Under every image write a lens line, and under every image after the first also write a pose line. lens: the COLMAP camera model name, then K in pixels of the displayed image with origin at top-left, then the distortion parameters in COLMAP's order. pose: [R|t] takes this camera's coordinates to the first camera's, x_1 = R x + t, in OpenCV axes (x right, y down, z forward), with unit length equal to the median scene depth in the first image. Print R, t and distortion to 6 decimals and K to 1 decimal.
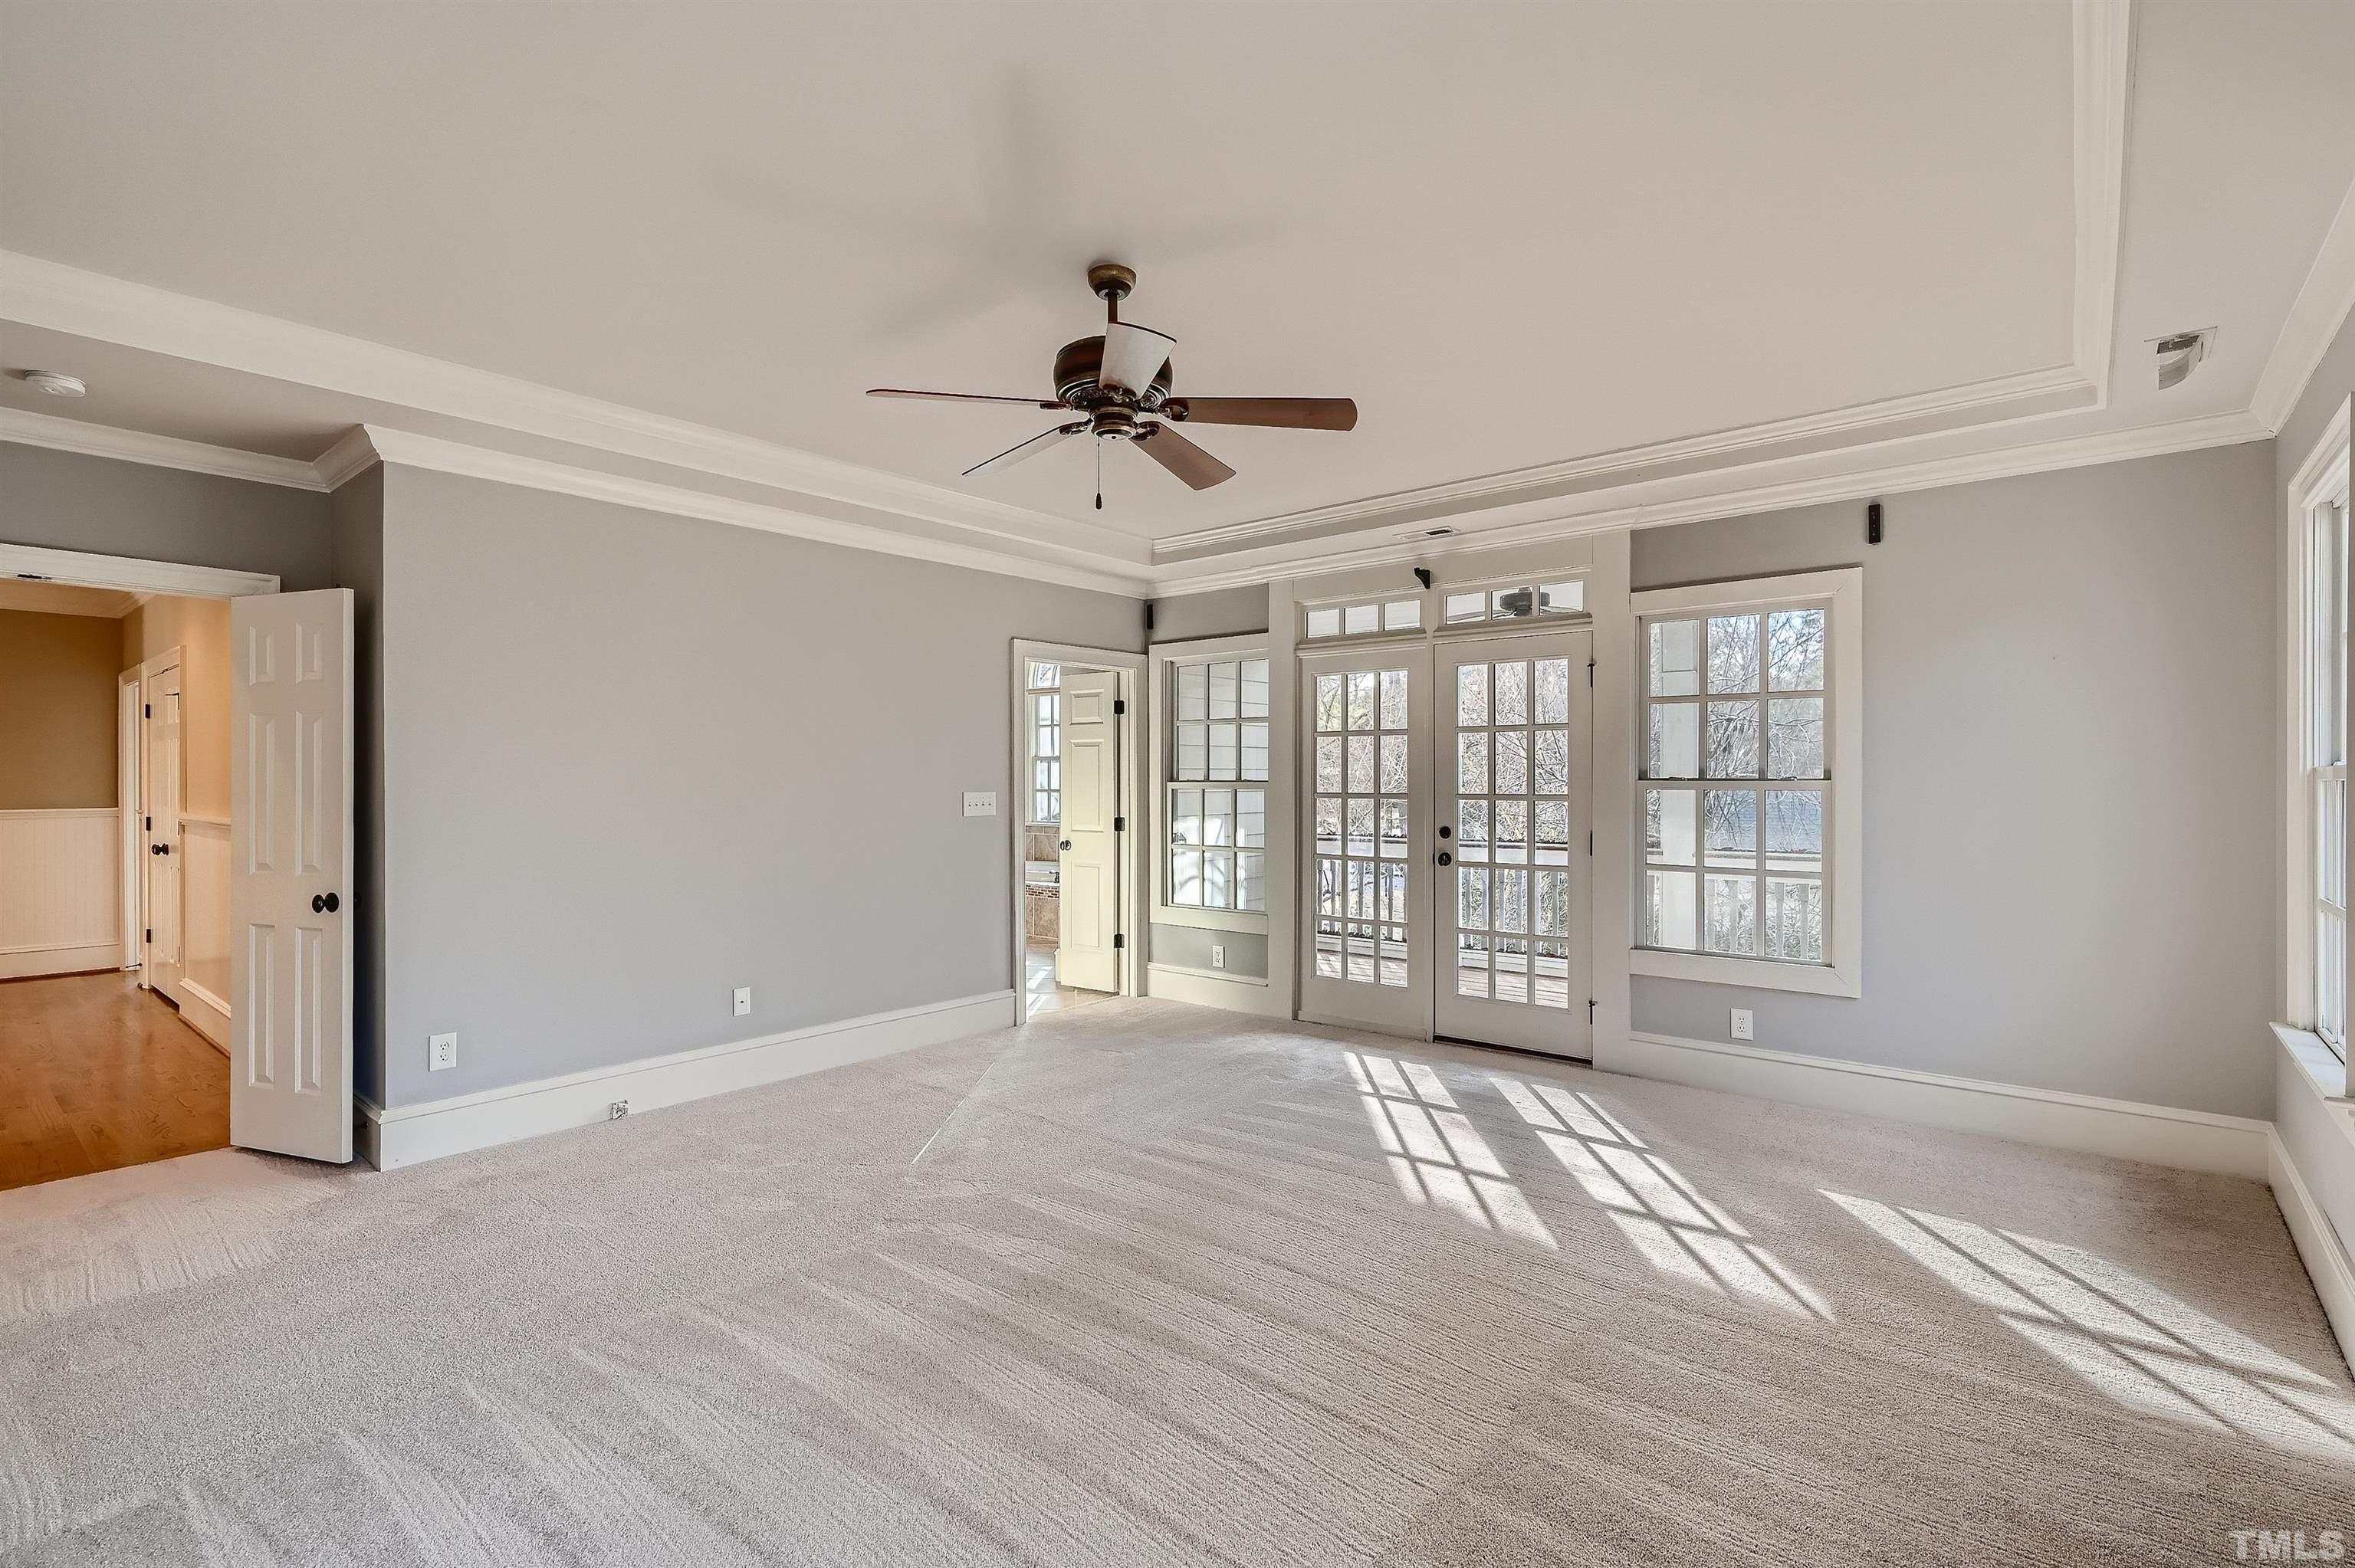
lens RADIAL K [[1087.8, 0, 1161.6], [0, 1087.8, 776.6], [0, 0, 1]] dist [0.000653, -0.000027]
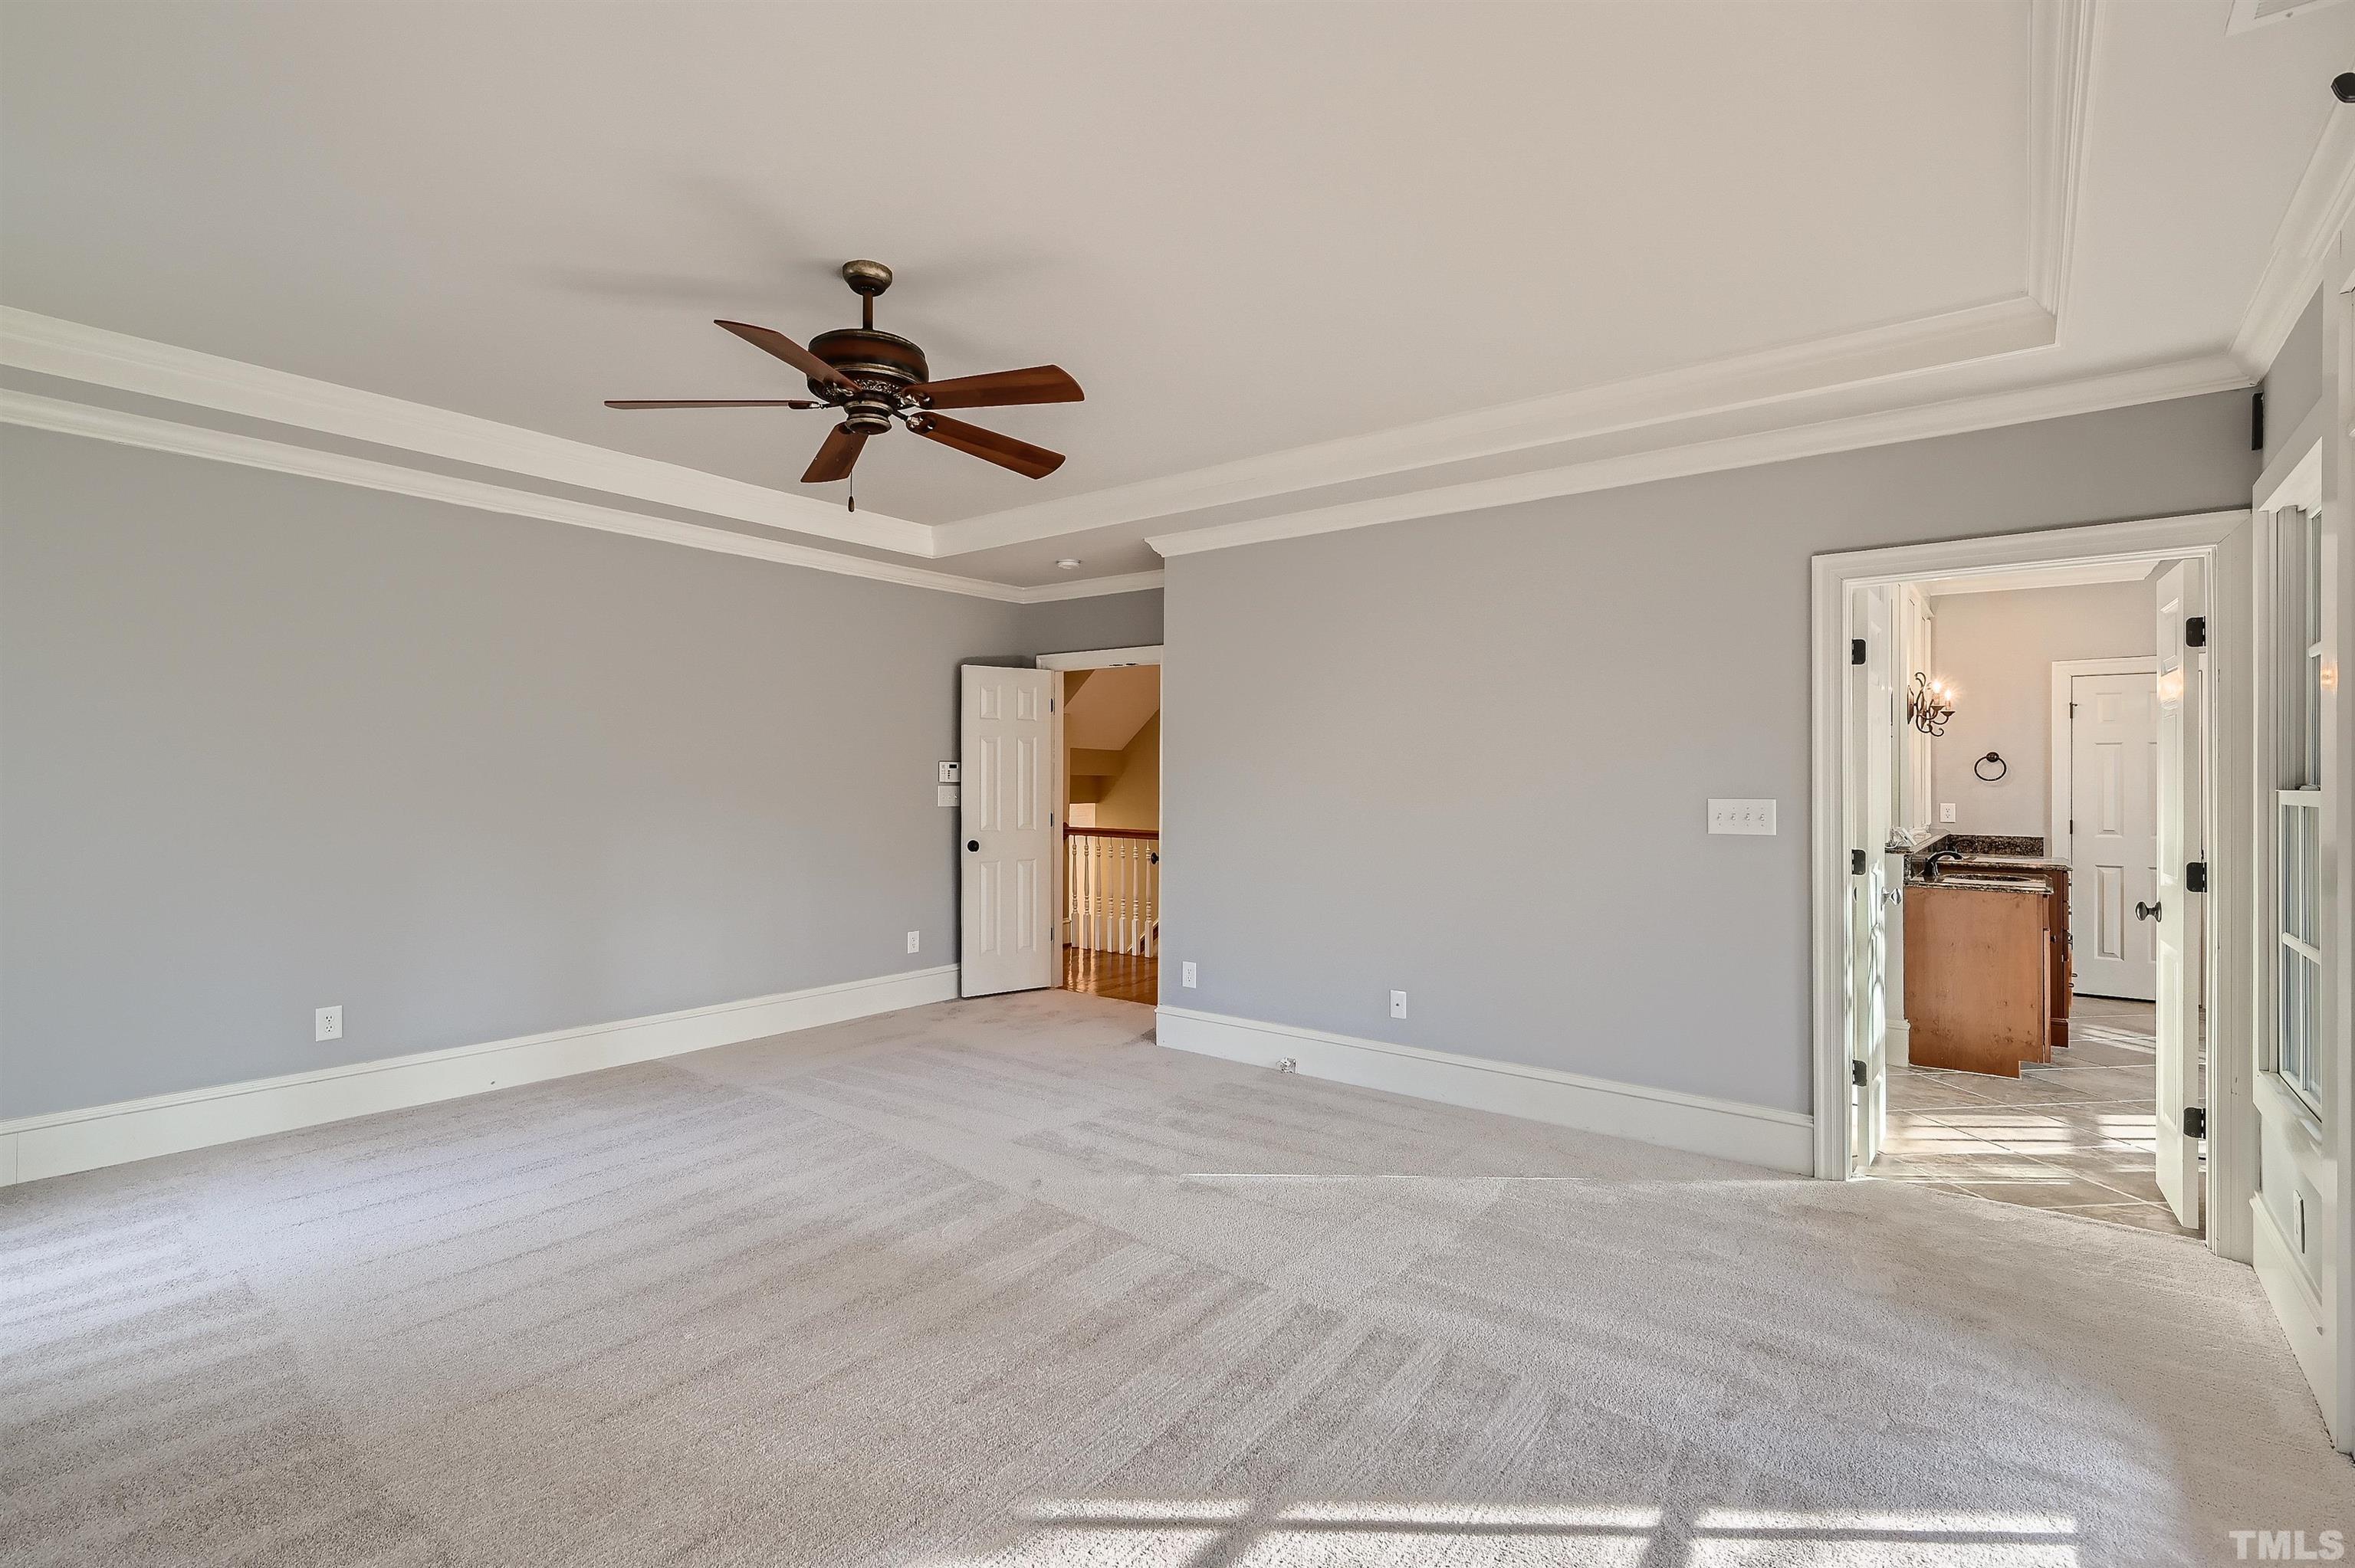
lens RADIAL K [[1087.8, 0, 1189.6], [0, 1087.8, 775.2], [0, 0, 1]] dist [0.000653, -0.000027]
pose [[0.058802, 0.001551, -0.998268, 0.506921], [-0.000171, 0.999999, 0.001543, -0.001359], [0.998270, 0.000080, 0.058802, 0.654522]]
